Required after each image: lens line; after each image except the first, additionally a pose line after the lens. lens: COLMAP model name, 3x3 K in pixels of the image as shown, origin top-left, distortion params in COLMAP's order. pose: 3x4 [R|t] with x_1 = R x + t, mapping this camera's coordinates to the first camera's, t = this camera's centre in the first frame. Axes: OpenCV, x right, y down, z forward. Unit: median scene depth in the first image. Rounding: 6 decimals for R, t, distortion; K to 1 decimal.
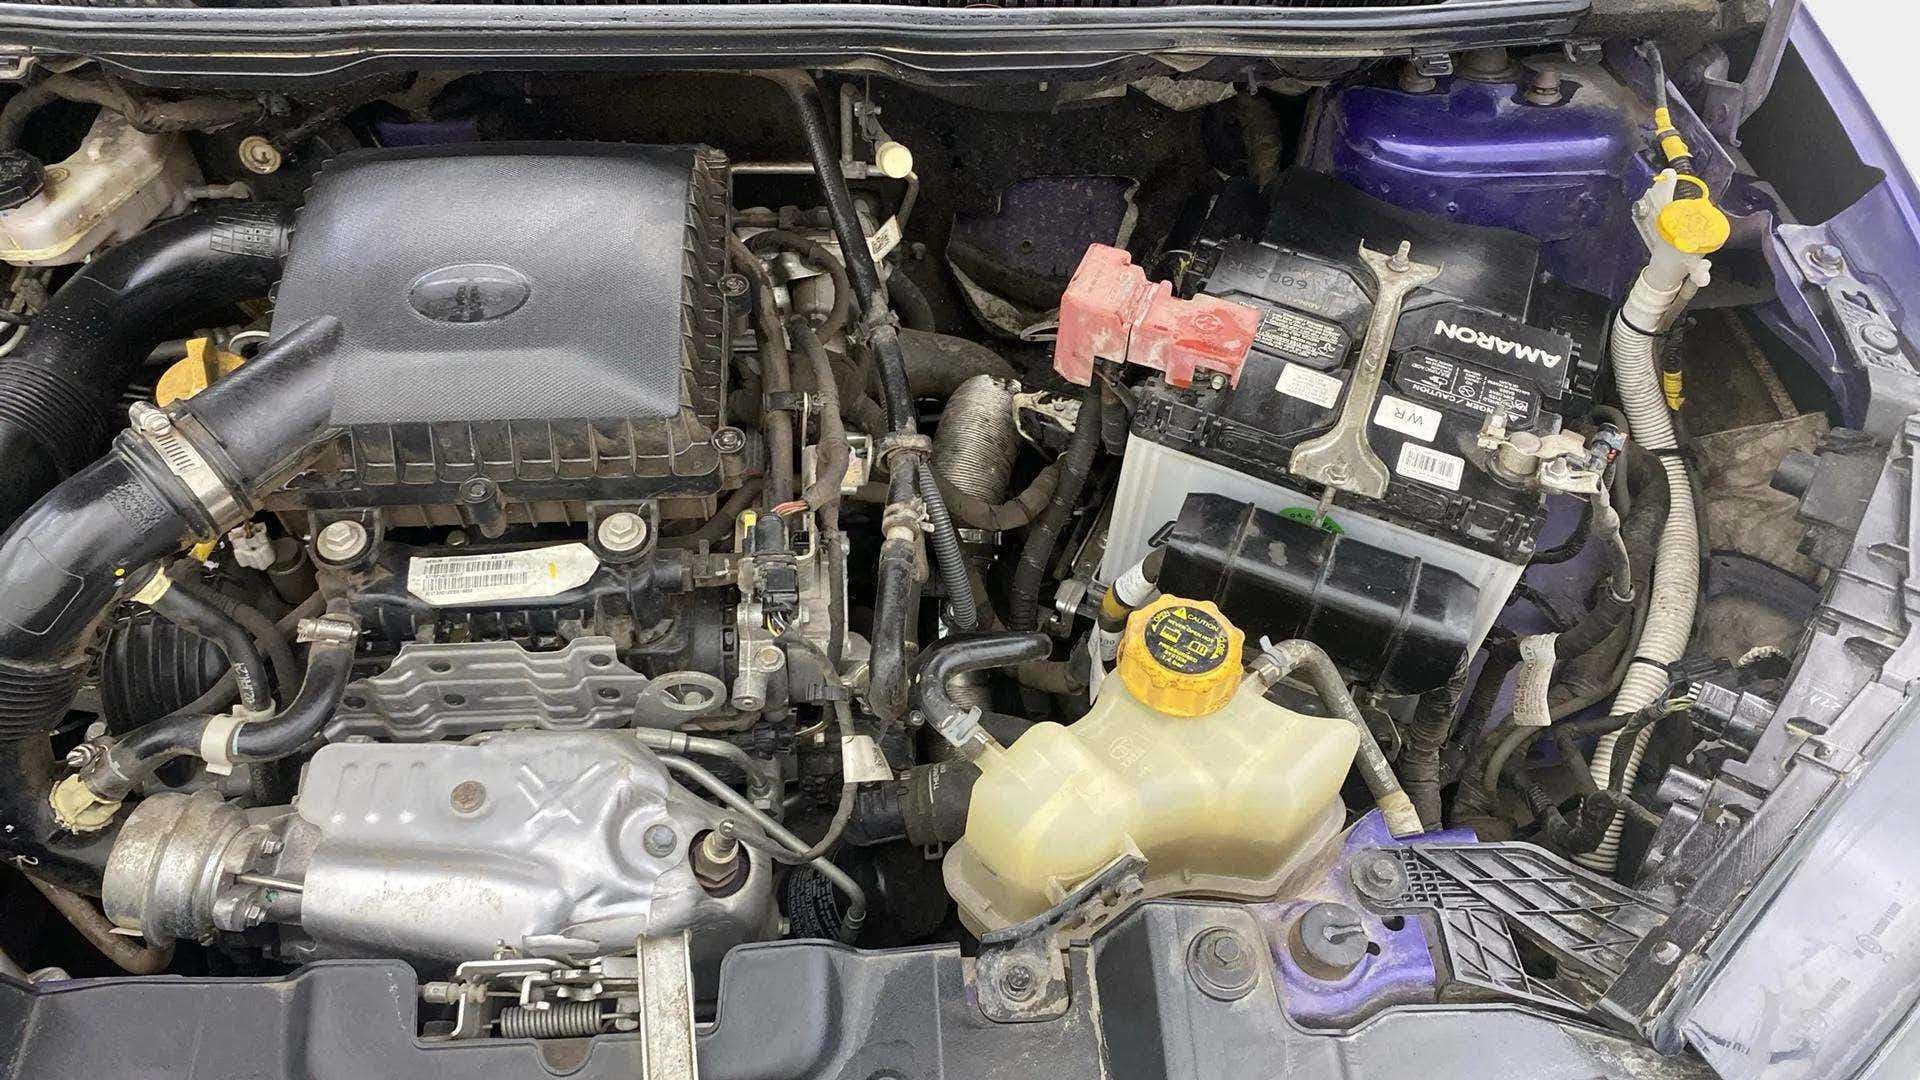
lens RADIAL K [[1375.0, 0, 952.5], [0, 1375.0, 546.4], [0, 0, 1]] dist [0.002481, -0.013987]
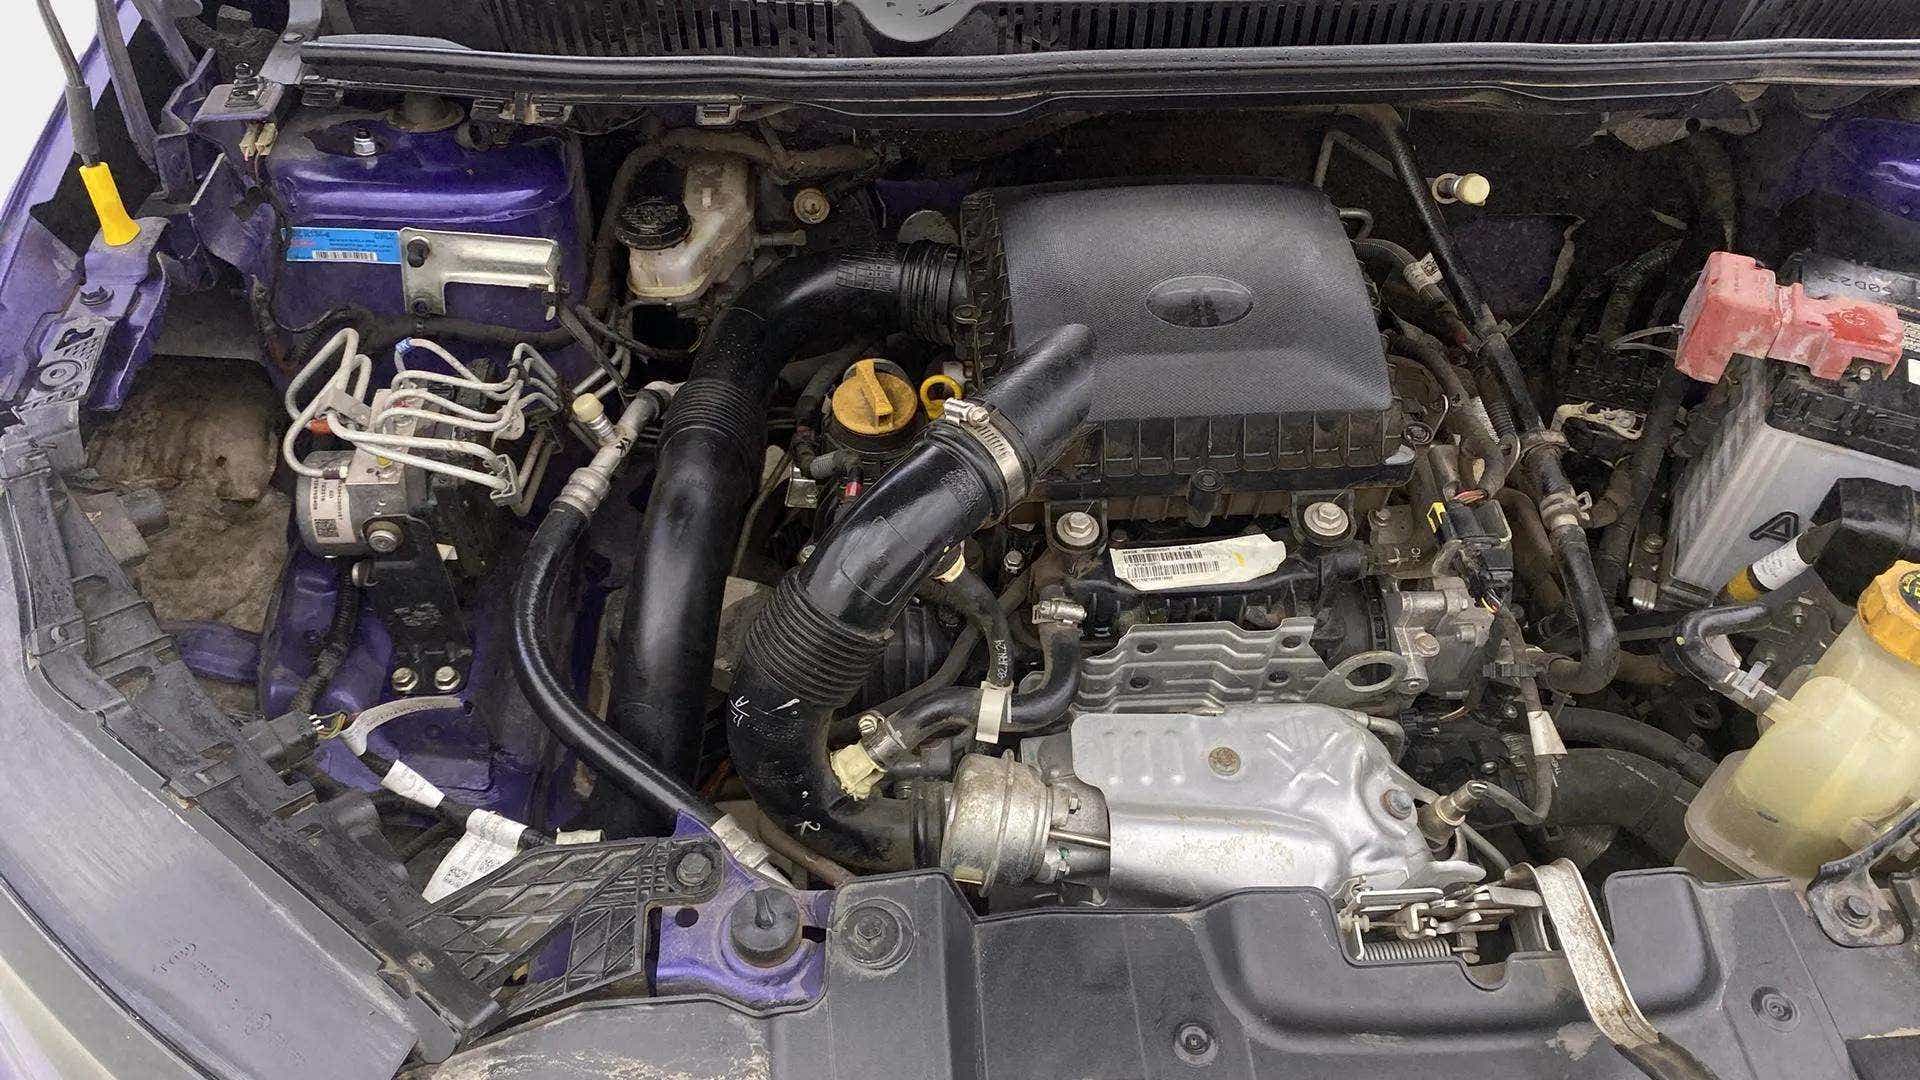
lens RADIAL K [[1375.0, 0, 961.5], [0, 1375.0, 541.8], [0, 0, 1]] dist [0.002481, -0.013987]
pose [[0.999497, -0.014983, -0.027942, -0.488674], [0.013074, 0.997648, -0.067291, 0.074641], [0.028884, 0.066892, 0.997342, -0.081676]]
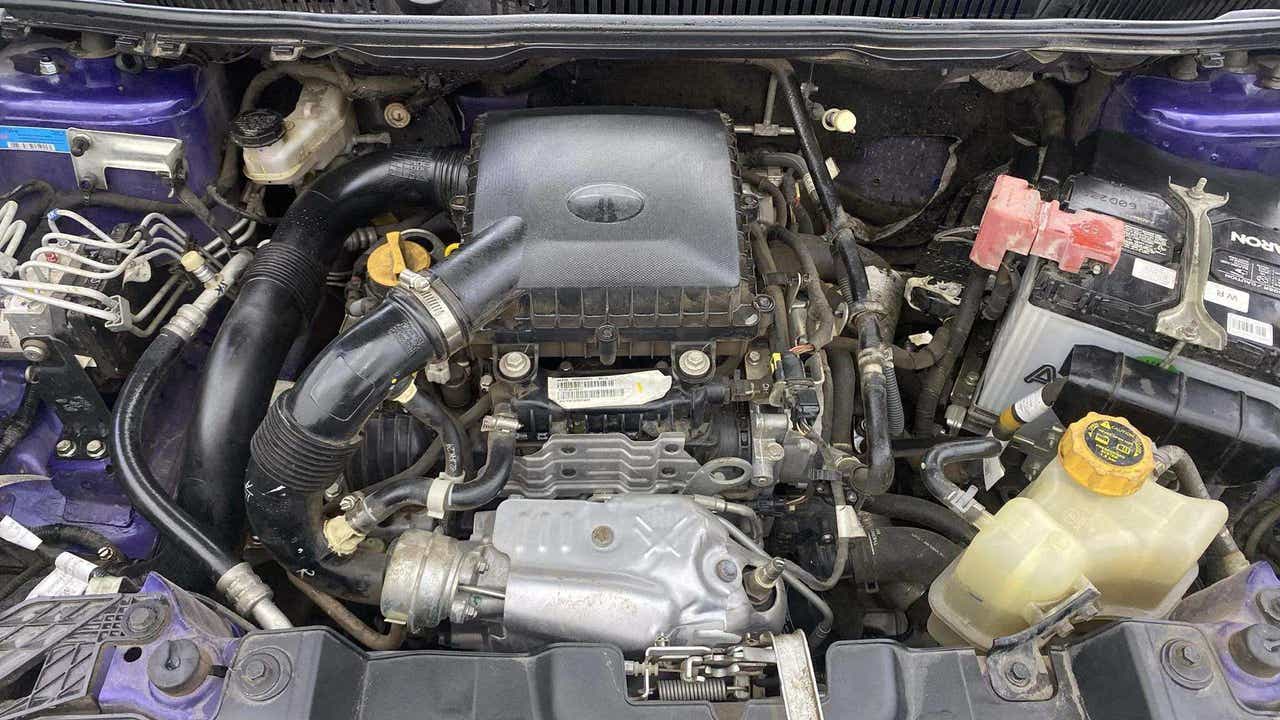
lens RADIAL K [[916.7, 0, 639.1], [0, 916.7, 362.4], [0, 0, 1]] dist [0.002481, -0.013987]
pose [[0.998897, 0.019994, -0.042483, -0.255120], [-0.021225, 0.999362, -0.028722, 0.018594], [0.041882, 0.029592, 0.998684, 0.001790]]
